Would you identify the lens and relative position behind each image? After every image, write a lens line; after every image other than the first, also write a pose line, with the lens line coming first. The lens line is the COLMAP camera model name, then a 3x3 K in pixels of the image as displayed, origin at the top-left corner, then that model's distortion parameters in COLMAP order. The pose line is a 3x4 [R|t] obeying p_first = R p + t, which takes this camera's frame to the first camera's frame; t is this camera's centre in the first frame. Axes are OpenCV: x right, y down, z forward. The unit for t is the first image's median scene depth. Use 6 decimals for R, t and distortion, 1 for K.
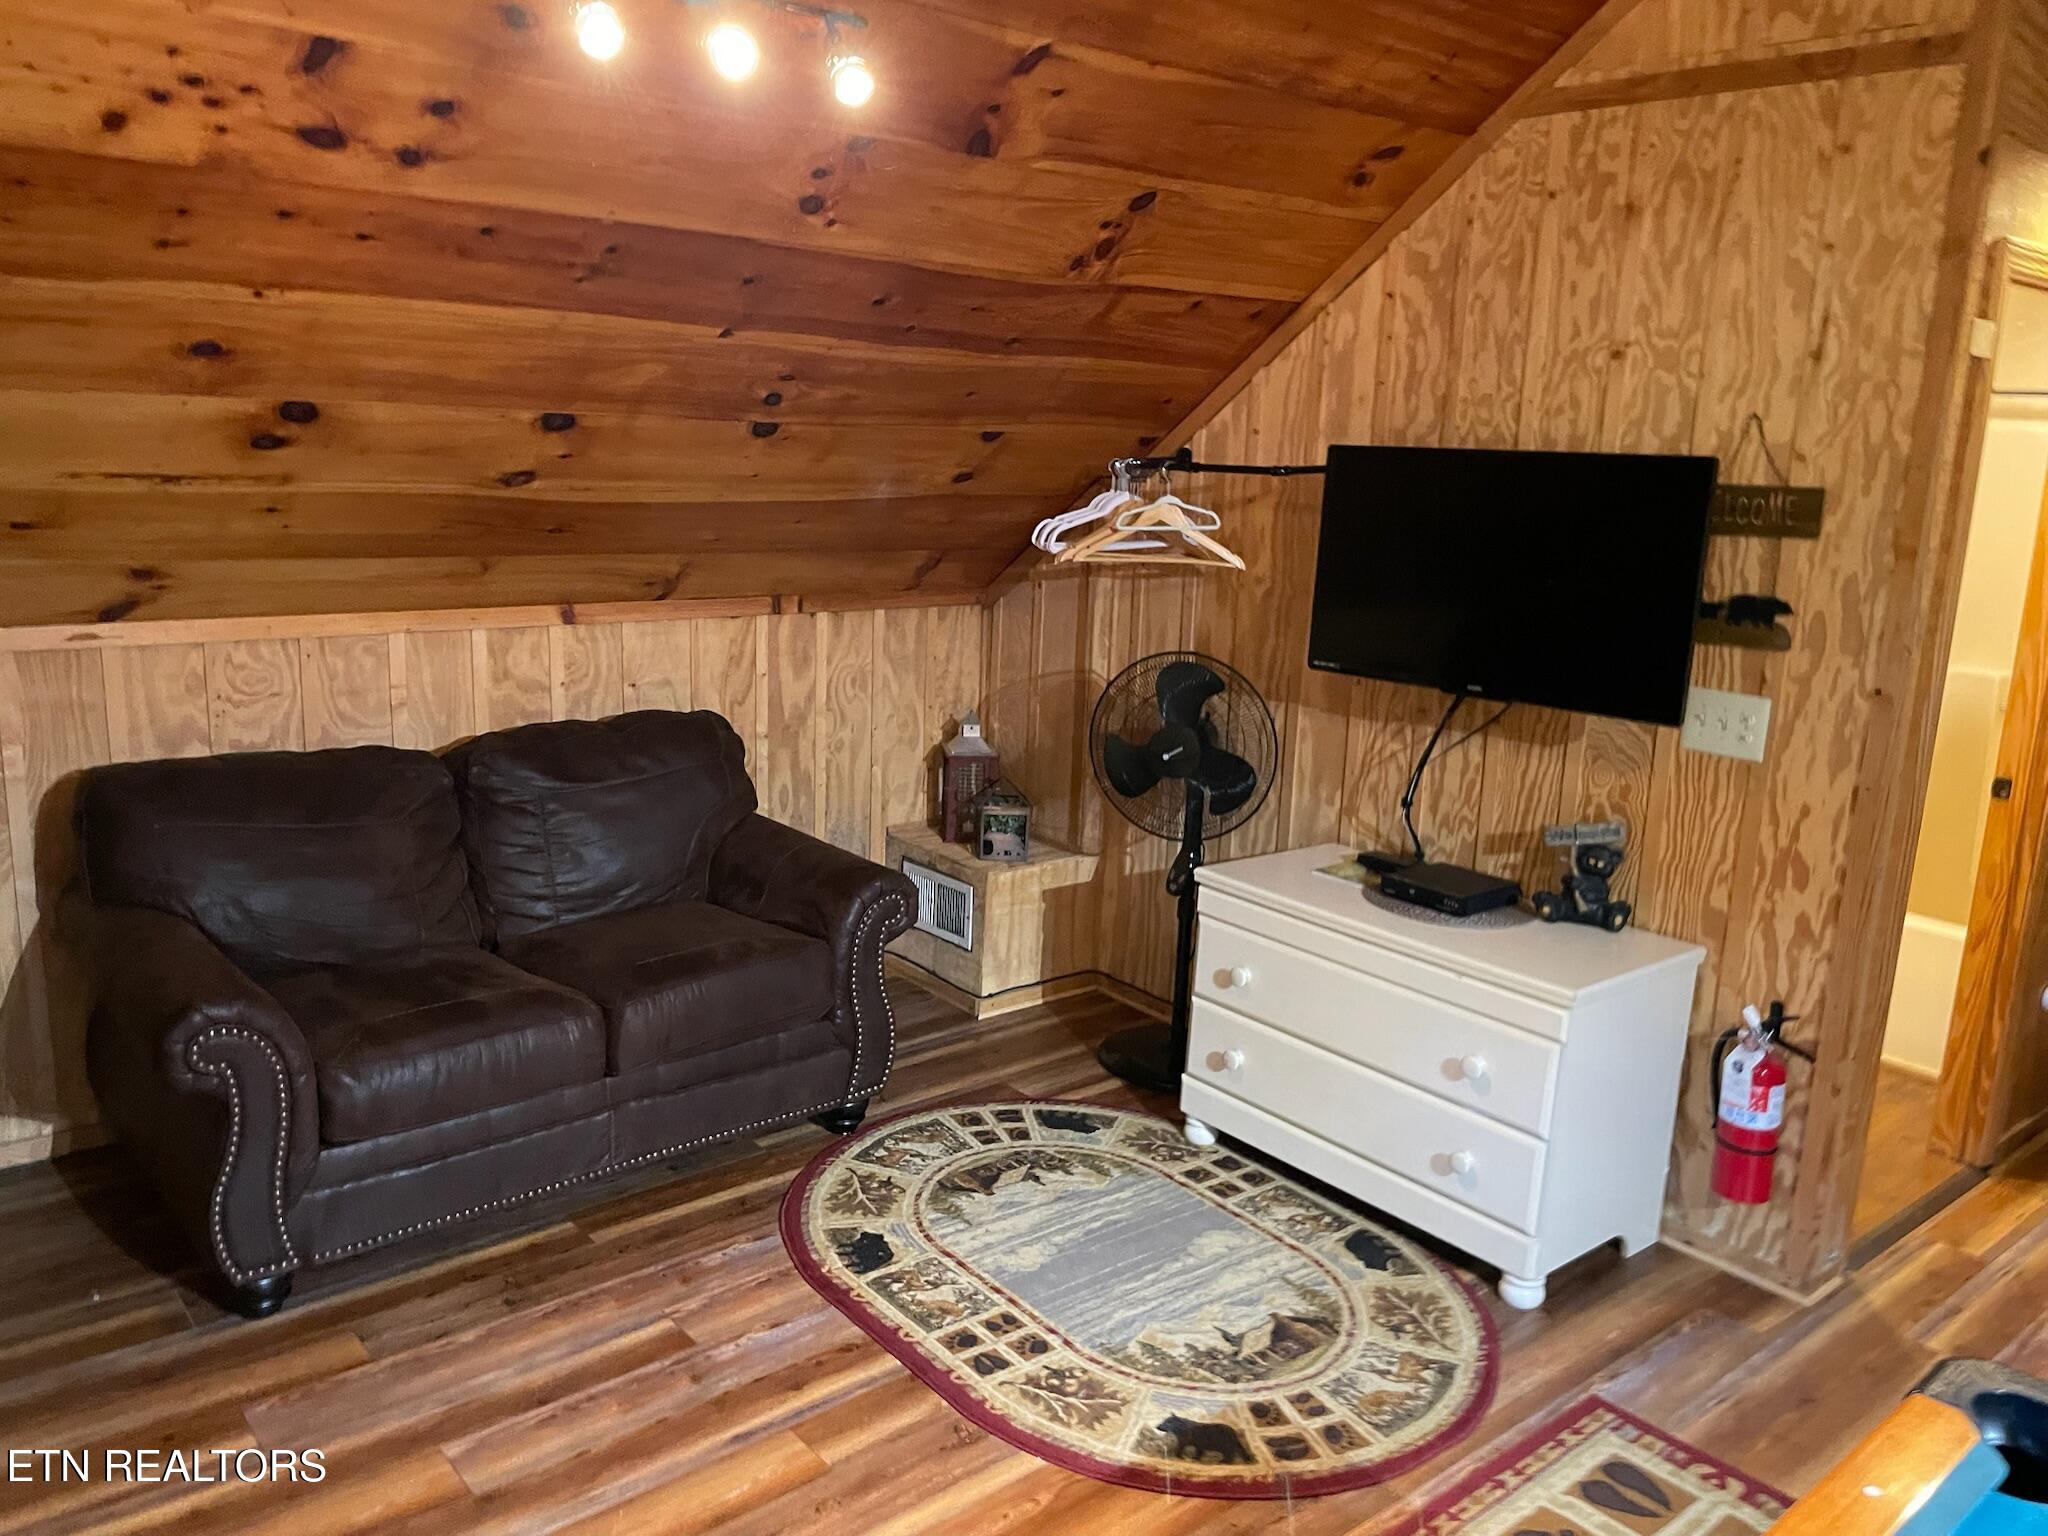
lens RADIAL K [[1564.5, 0, 1016.0], [0, 1564.5, 765.6], [0, 0, 1]] dist [0.083829, -0.122516]
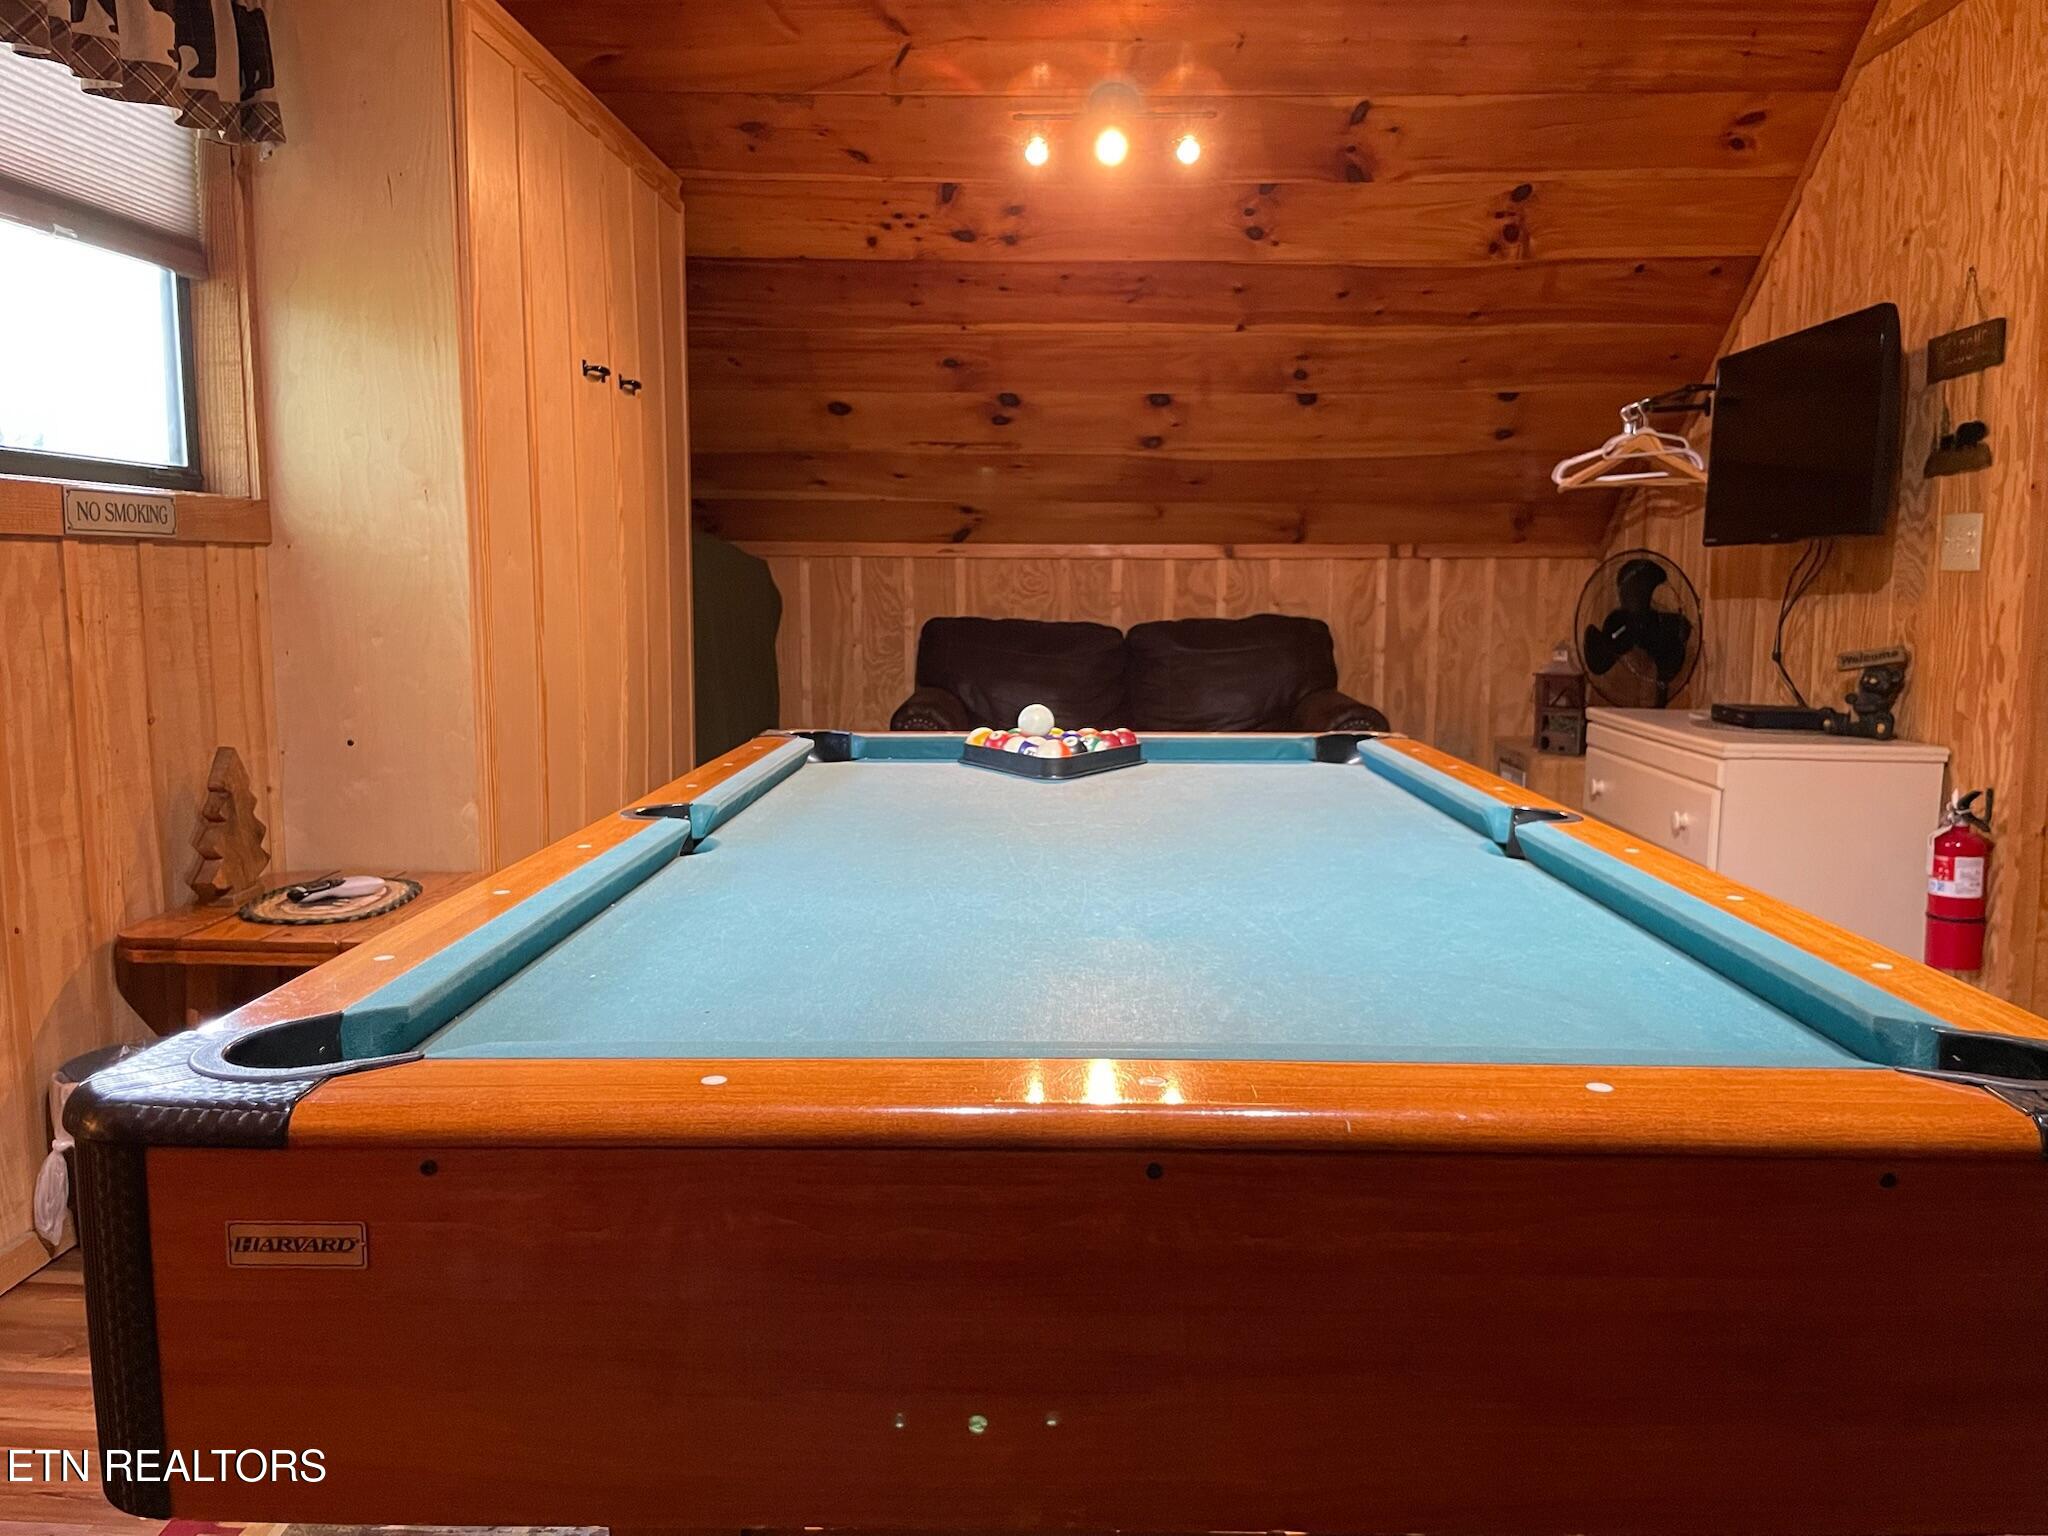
lens RADIAL K [[1564.5, 0, 1045.2], [0, 1564.5, 761.1], [0, 0, 1]] dist [0.083829, -0.122516]
pose [[0.753684, 0.040123, -0.656012, 0.641955], [-0.112549, 0.991270, -0.068678, 0.253081], [0.647529, 0.125595, 0.751620, -0.221341]]
